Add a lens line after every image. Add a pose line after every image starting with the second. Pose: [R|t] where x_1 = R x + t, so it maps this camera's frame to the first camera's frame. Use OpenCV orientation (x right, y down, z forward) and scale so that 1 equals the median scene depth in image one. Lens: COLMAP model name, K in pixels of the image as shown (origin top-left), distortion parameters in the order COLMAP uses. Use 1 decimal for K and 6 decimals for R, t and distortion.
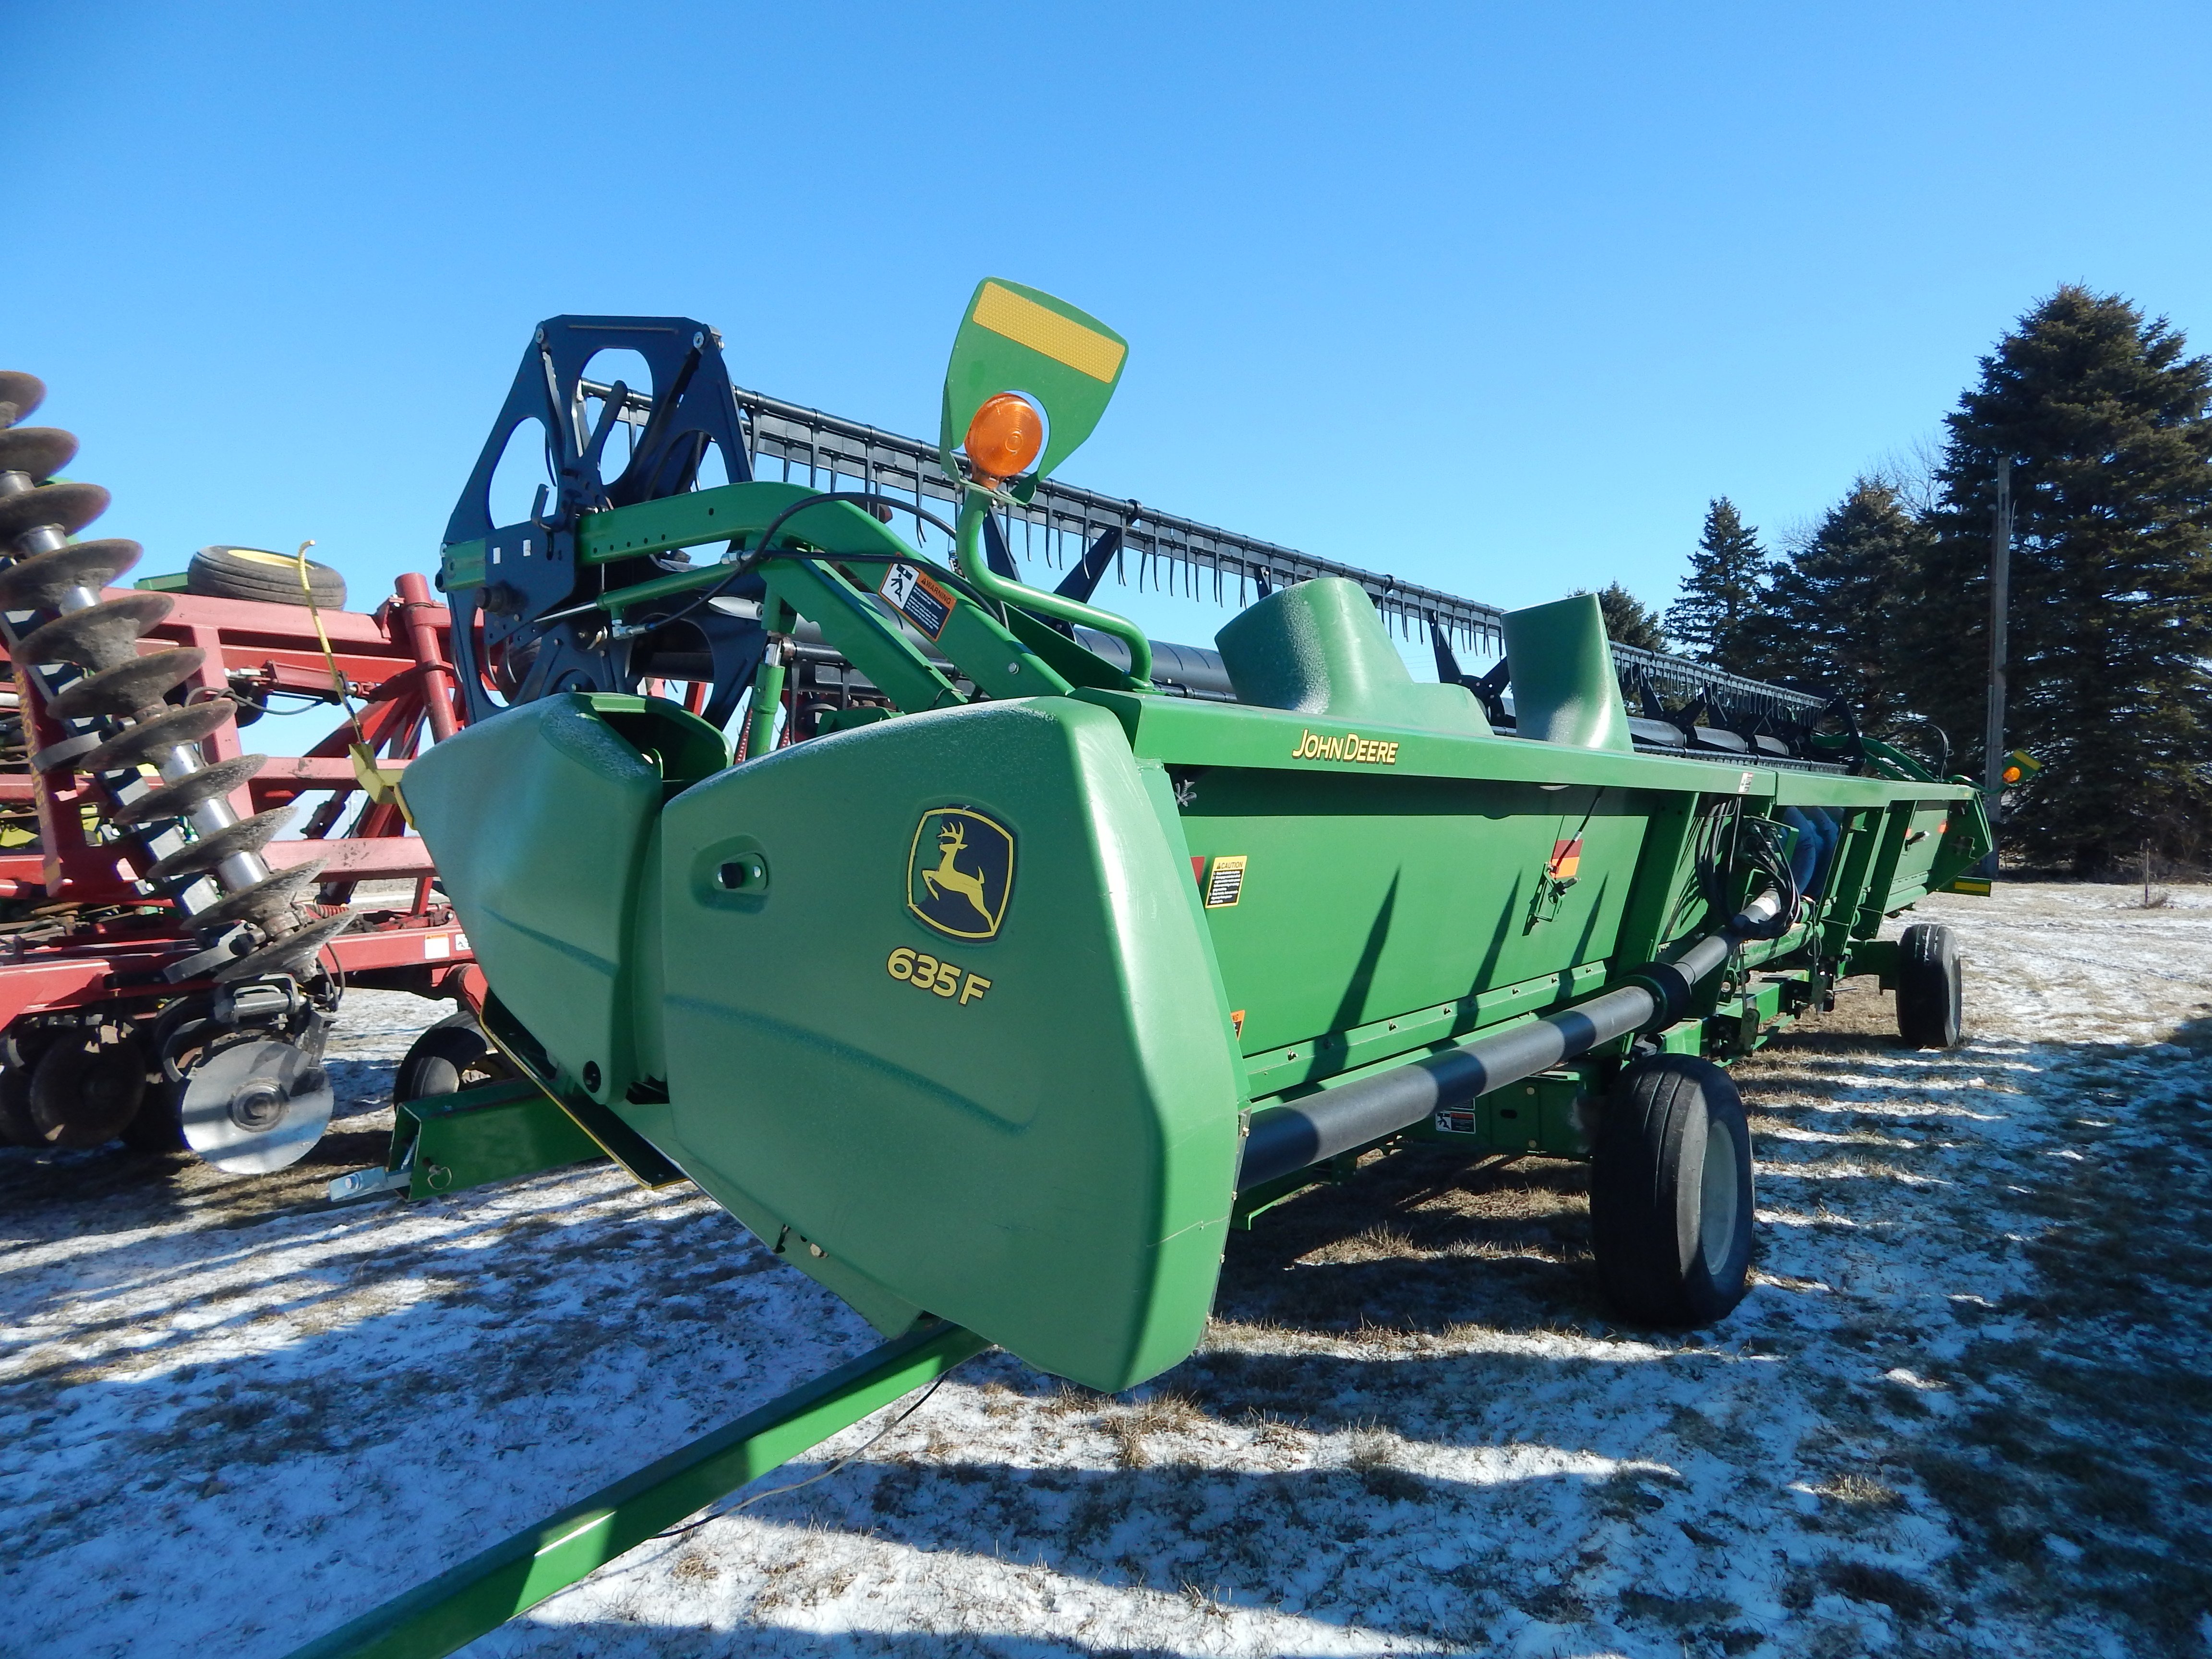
lens RADIAL K [[1480.5, 0, 1106.9], [0, 1480.5, 832.9], [0, 0, 1]] dist [-0.001714, 0.001820]
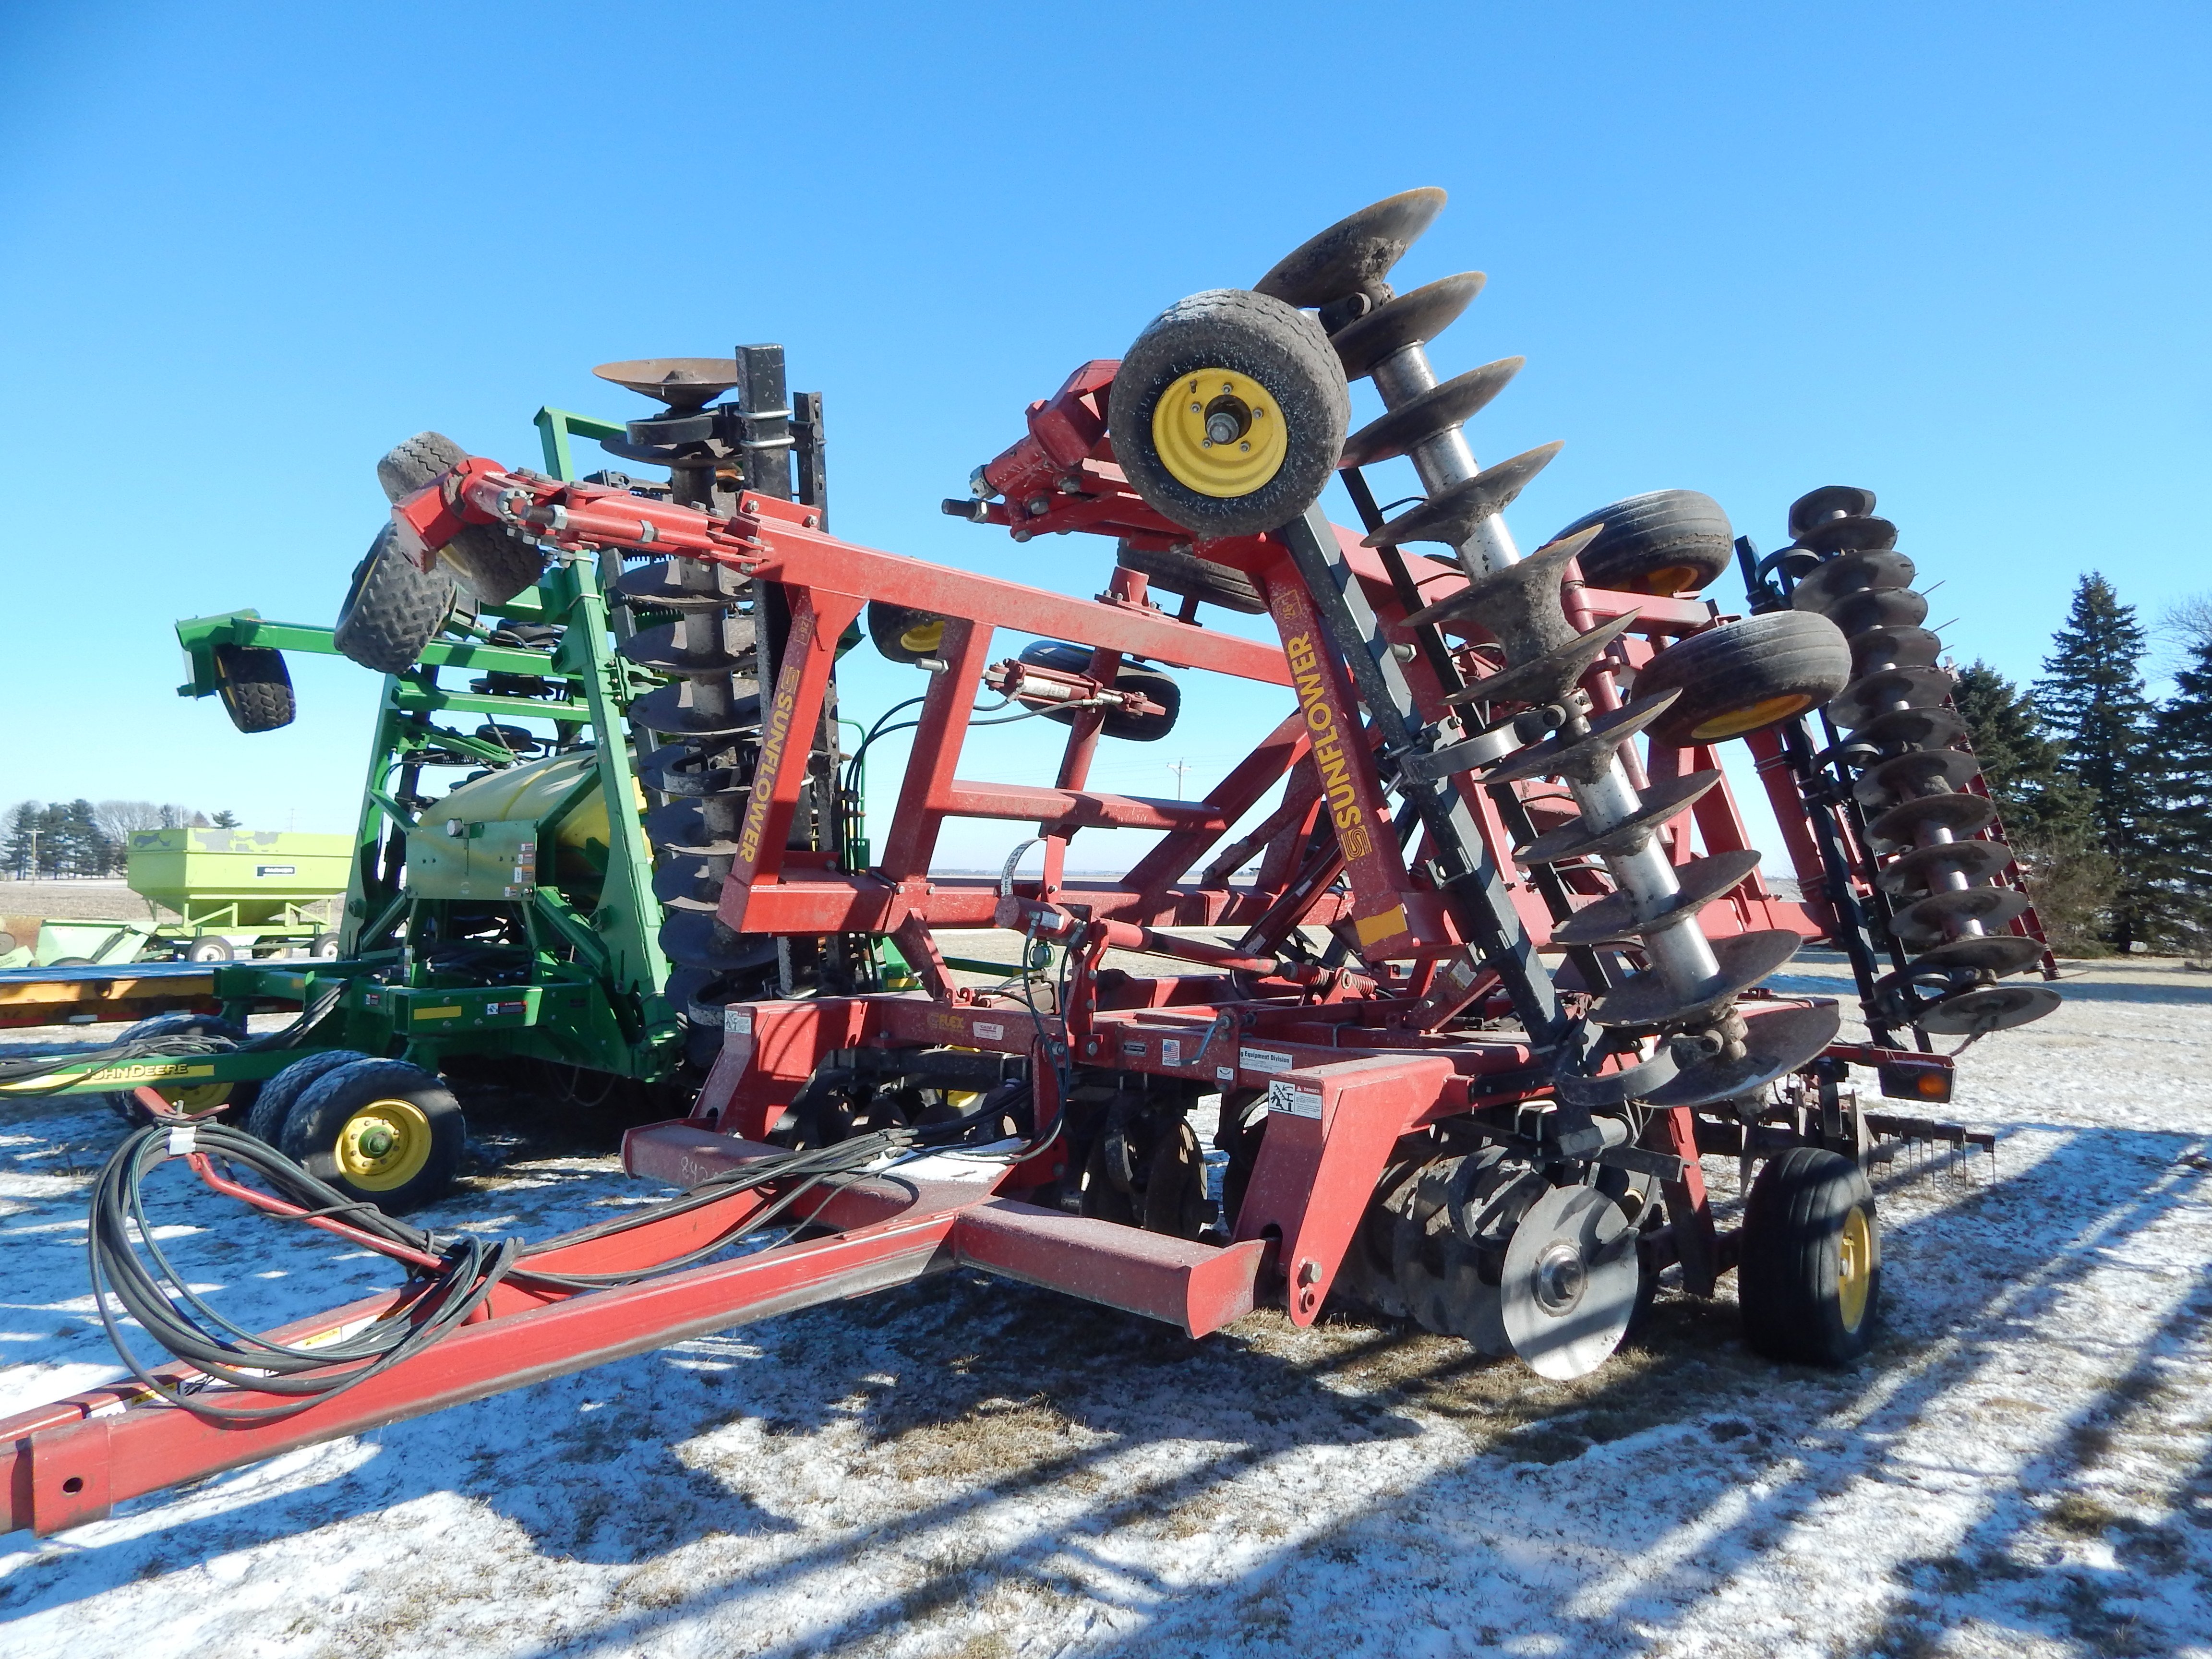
lens RADIAL K [[1480.5, 0, 1106.9], [0, 1480.5, 832.9], [0, 0, 1]] dist [-0.001714, 0.001820]
pose [[0.991468, 0.051179, -0.119881, -0.710278], [-0.055920, 0.997767, -0.036522, 0.014819], [0.117744, 0.042914, 0.992116, 0.283565]]
